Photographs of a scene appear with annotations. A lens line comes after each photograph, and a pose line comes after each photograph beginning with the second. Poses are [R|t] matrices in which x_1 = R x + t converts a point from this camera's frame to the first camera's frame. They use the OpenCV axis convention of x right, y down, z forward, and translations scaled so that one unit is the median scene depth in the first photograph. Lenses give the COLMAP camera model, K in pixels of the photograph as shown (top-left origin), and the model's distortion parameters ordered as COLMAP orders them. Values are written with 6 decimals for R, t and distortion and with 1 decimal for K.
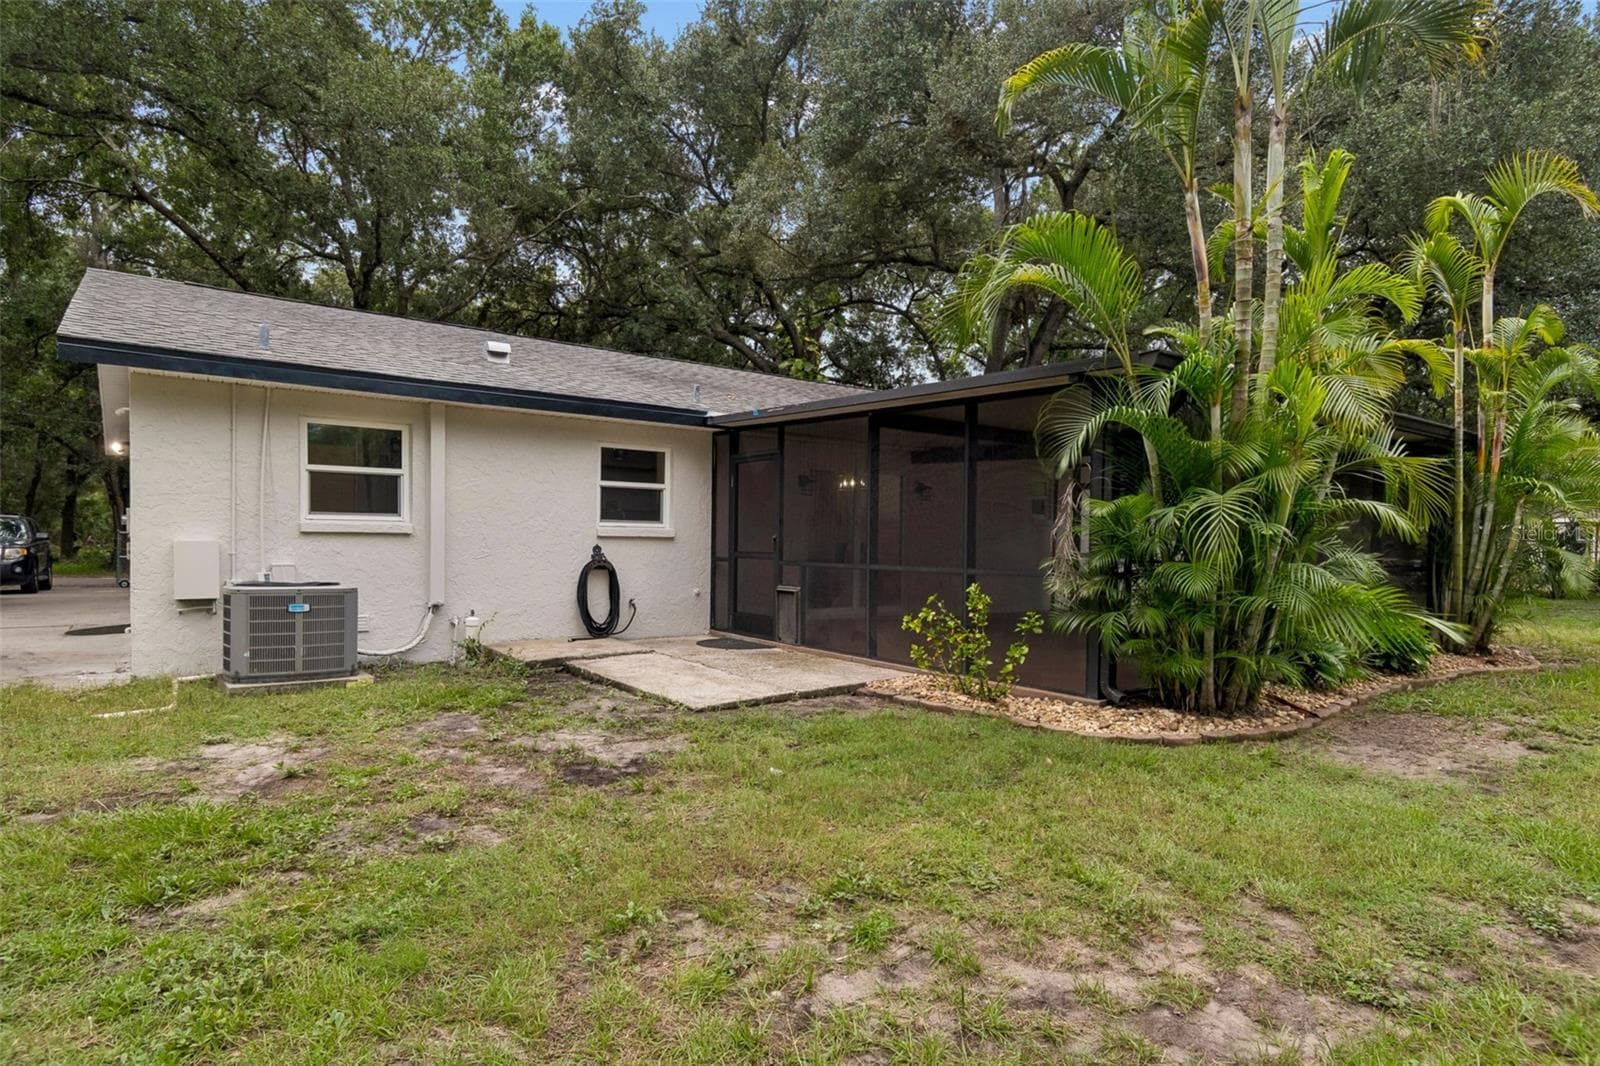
lens RADIAL K [[767.1, 0, 846.5], [0, 767.1, 550.5], [0, 0, 1]] dist [0.059194, -0.000105]
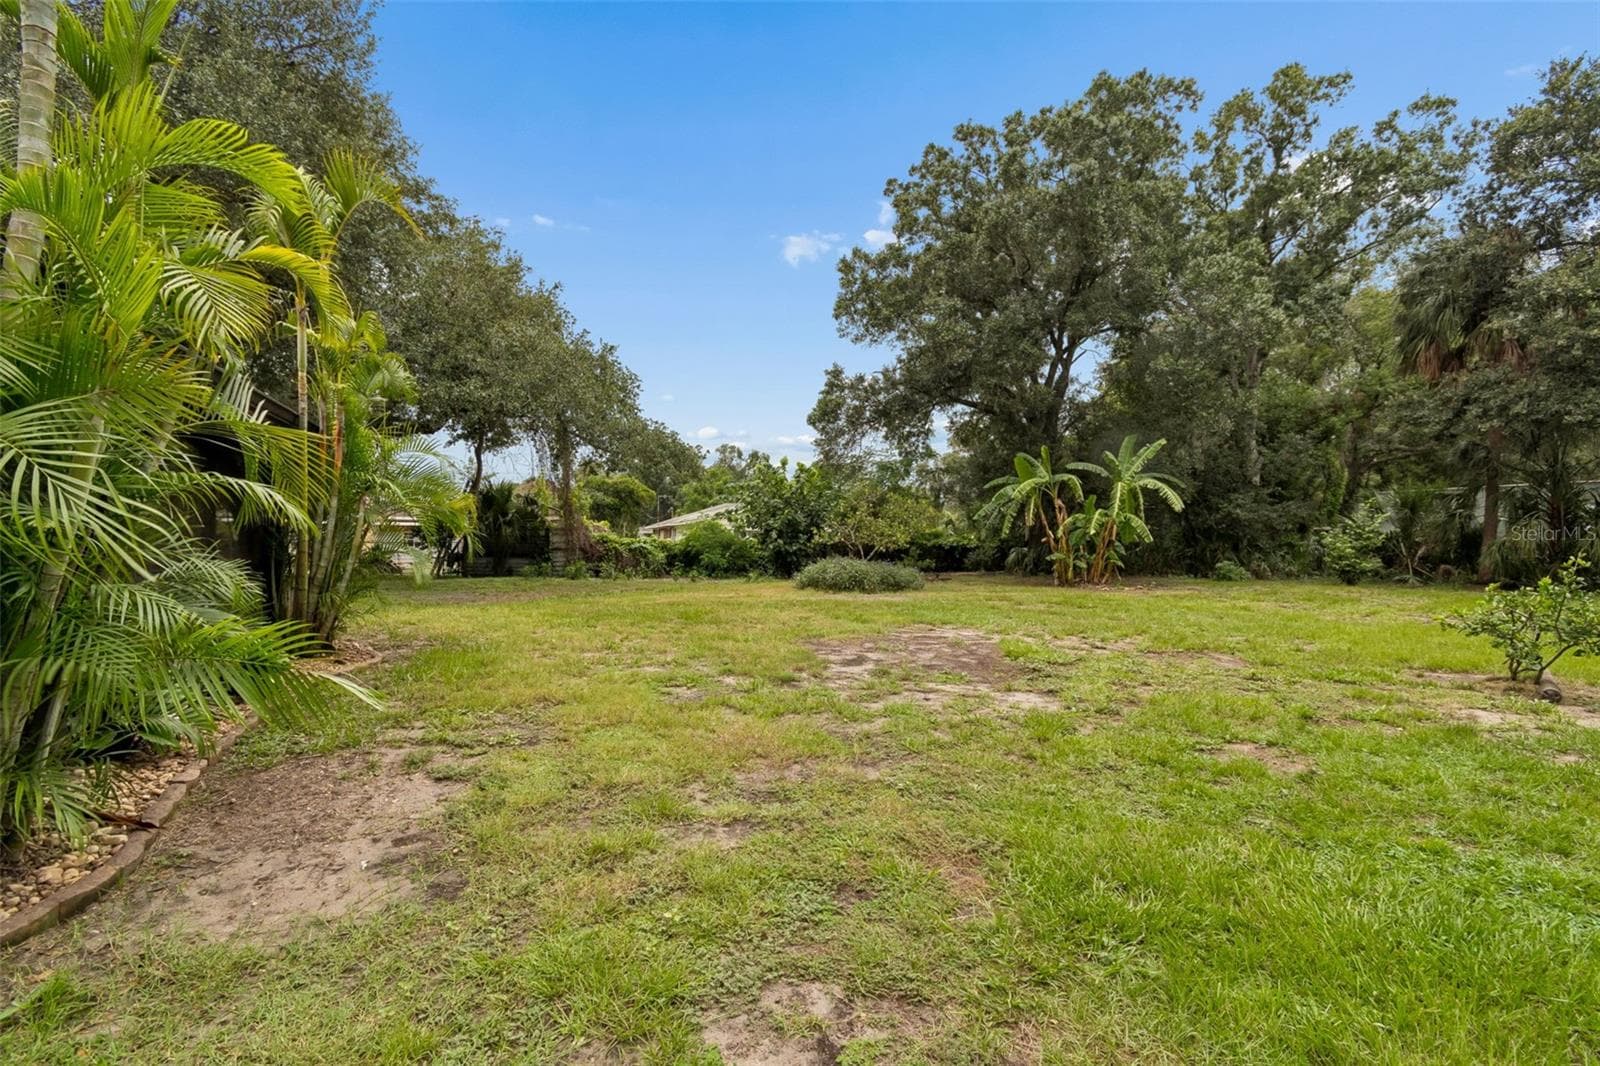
lens RADIAL K [[767.1, 0, 846.5], [0, 767.1, 550.5], [0, 0, 1]] dist [0.059194, -0.000105]
pose [[0.287541, -0.015173, 0.957648, 0.068860], [0.008997, 0.999873, 0.013141, -0.002661], [-0.957726, 0.004838, 0.287641, 0.130007]]
